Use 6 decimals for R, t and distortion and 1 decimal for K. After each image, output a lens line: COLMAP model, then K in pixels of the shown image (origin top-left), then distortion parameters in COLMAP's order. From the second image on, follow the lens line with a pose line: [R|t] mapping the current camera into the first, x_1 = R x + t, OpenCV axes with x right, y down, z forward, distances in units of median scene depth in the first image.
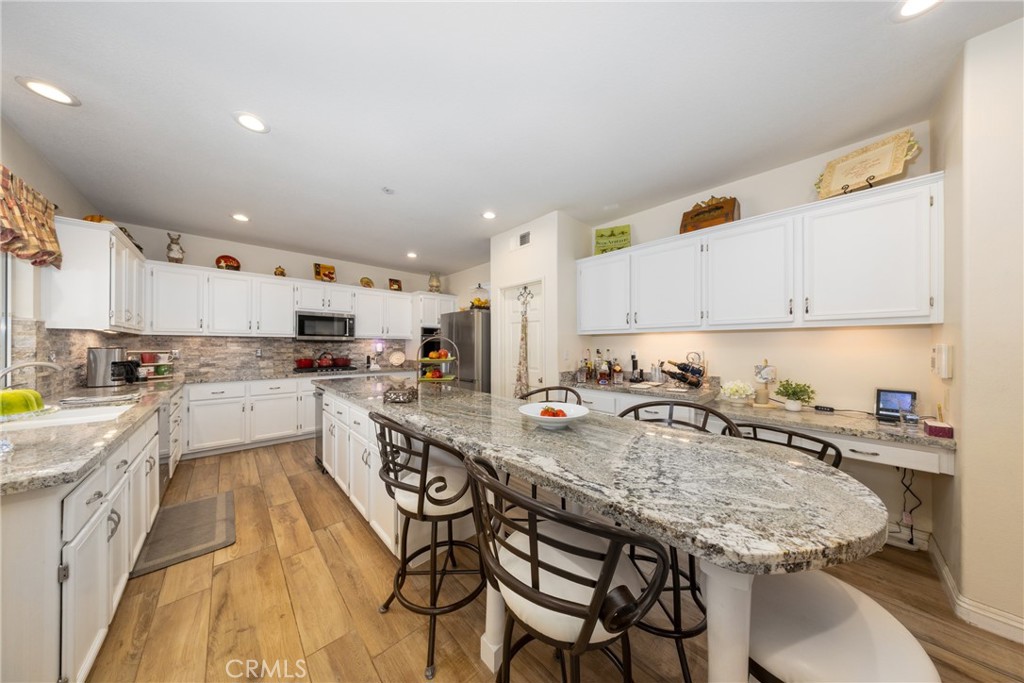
lens RADIAL K [[297.8, 0, 508.8], [0, 297.8, 344.7], [0, 0, 1]] dist [-0.010009, -0.000125]
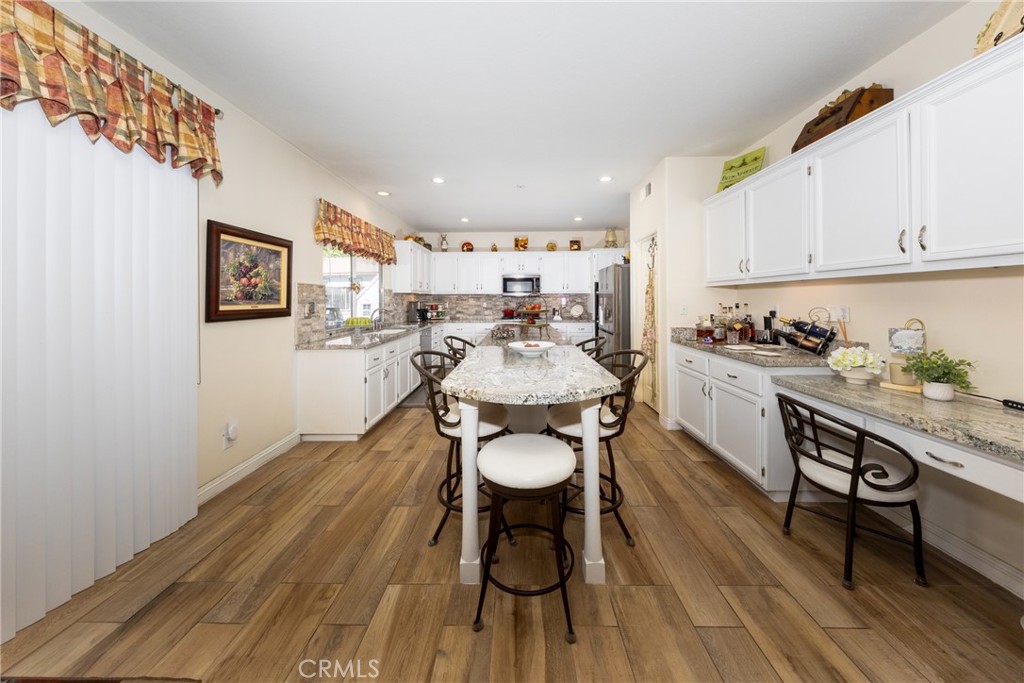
lens RADIAL K [[335.5, 0, 513.5], [0, 335.5, 302.6], [0, 0, 1]] dist [0.000627, -0.000066]
pose [[0.713157, 0.001377, -0.701003, 0.473408], [0.008870, 0.999900, 0.010988, -0.002379], [0.700948, -0.014054, 0.713074, -0.099473]]
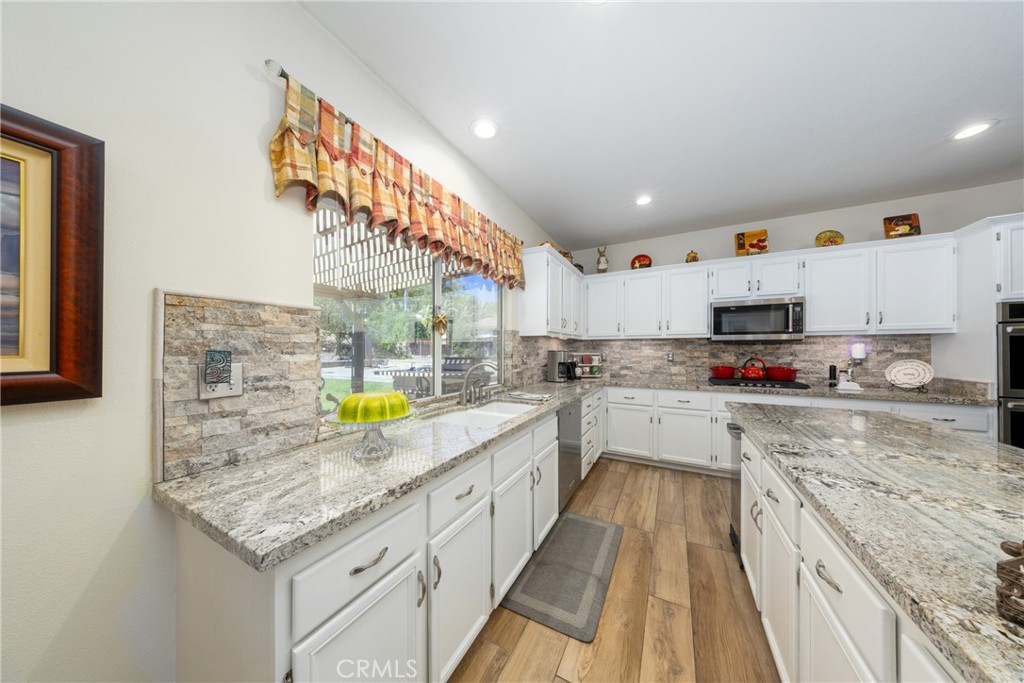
lens RADIAL K [[297.8, 0, 516.7], [0, 297.8, 351.4], [0, 0, 1]] dist [-0.010009, -0.000125]
pose [[0.326468, 0.004148, -0.945199, -0.176801], [0.006880, 0.999953, 0.006764, 0.002668], [0.945183, -0.008711, 0.326425, 0.308939]]
